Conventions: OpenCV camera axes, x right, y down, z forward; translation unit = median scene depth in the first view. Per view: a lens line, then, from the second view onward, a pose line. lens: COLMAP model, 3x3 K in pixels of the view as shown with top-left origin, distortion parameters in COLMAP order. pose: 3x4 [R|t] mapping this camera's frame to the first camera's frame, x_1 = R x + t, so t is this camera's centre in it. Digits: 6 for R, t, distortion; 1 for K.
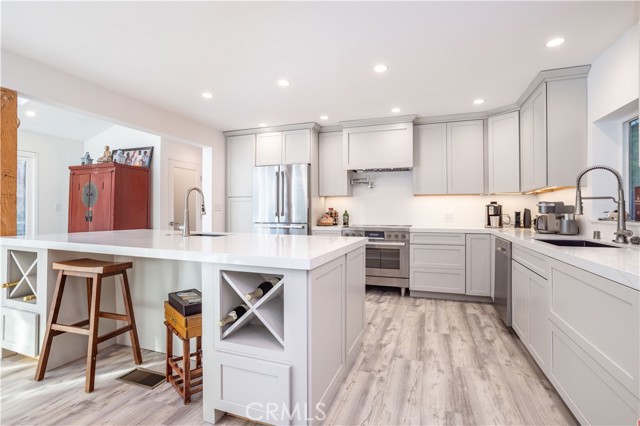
lens RADIAL K [[313.2, 0, 309.6], [0, 313.2, 210.1], [0, 0, 1]] dist [-0.051370, 0.027449]
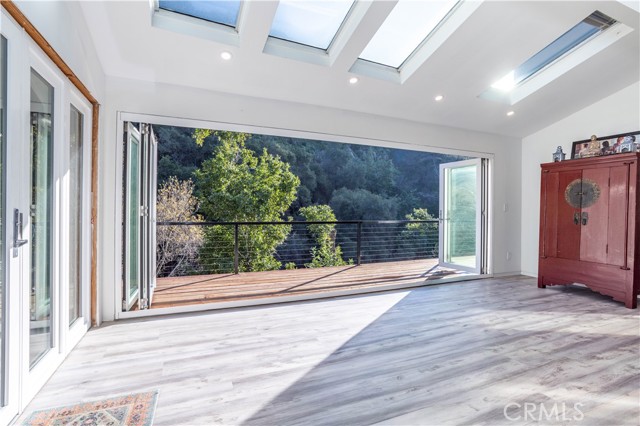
lens RADIAL K [[313.2, 0, 322.3], [0, 313.2, 211.1], [0, 0, 1]] dist [-0.051370, 0.027449]
pose [[0.698791, 0.007402, -0.715287, -0.687271], [-0.000540, 0.999952, 0.009820, -0.010361], [0.715325, -0.006475, 0.698761, -0.146244]]
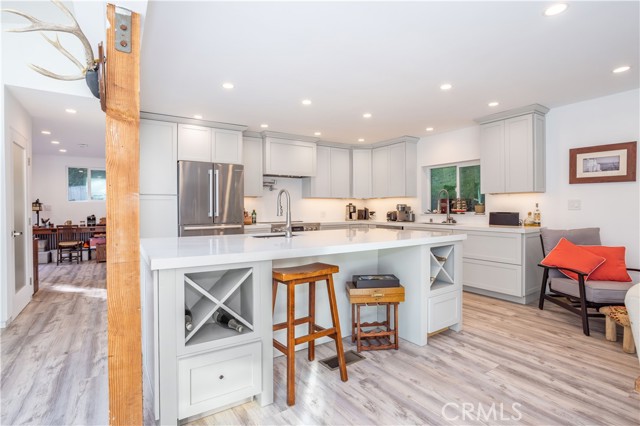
lens RADIAL K [[313.2, 0, 322.0], [0, 313.2, 207.8], [0, 0, 1]] dist [-0.051370, 0.027449]
pose [[0.574192, -0.003781, 0.818712, -0.749089], [-0.003202, 0.999971, 0.006864, -0.015074], [-0.818714, -0.006562, 0.574164, 0.195193]]
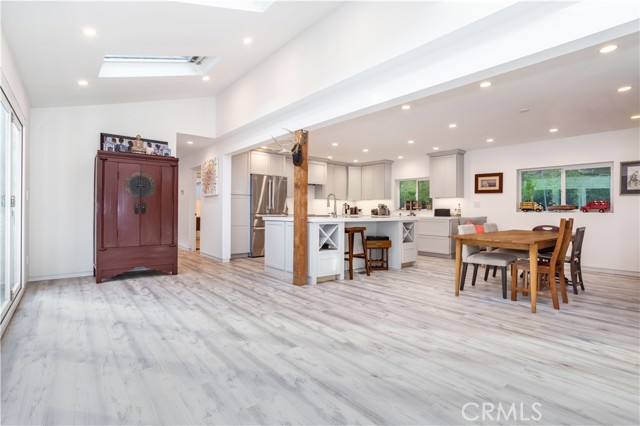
lens RADIAL K [[313.2, 0, 318.3], [0, 313.2, 209.5], [0, 0, 1]] dist [-0.051370, 0.027449]
pose [[0.489505, 0.004476, 0.871989, -1.451329], [-0.015888, 0.999867, 0.003786, 0.013015], [-0.871856, -0.015707, 0.489511, 0.038983]]
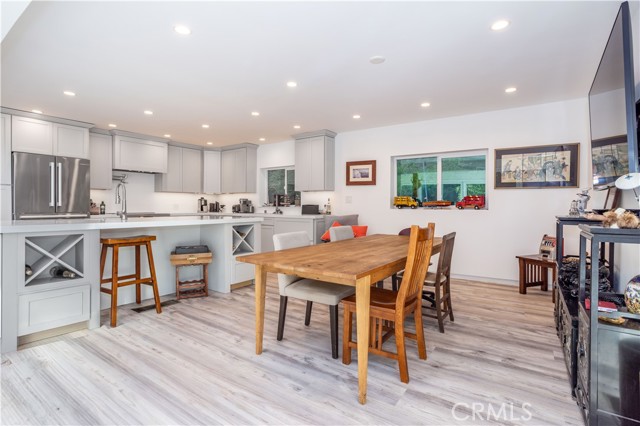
lens RADIAL K [[313.2, 0, 321.5], [0, 313.2, 206.7], [0, 0, 1]] dist [-0.051370, 0.027449]
pose [[0.237963, -0.004195, 0.971265, -0.942149], [-0.014409, 0.999865, 0.007848, 0.001605], [-0.971167, -0.015862, 0.237871, -0.096020]]
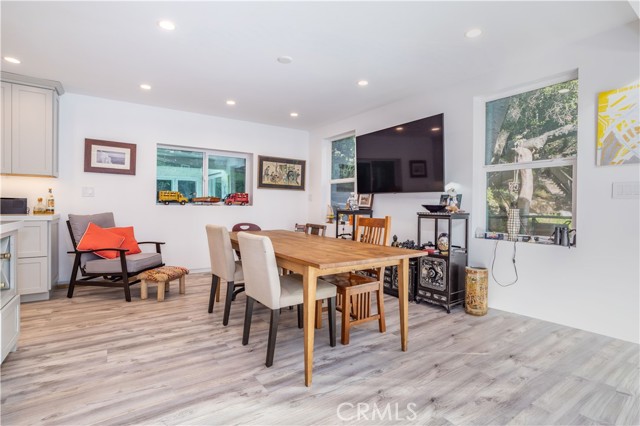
lens RADIAL K [[313.2, 0, 316.8], [0, 313.2, 210.5], [0, 0, 1]] dist [-0.051370, 0.027449]
pose [[-0.821007, -0.022683, 0.570468, -0.718491], [-0.019778, 0.999741, 0.011287, 0.012155], [-0.570576, -0.002016, -0.821243, 0.473187]]
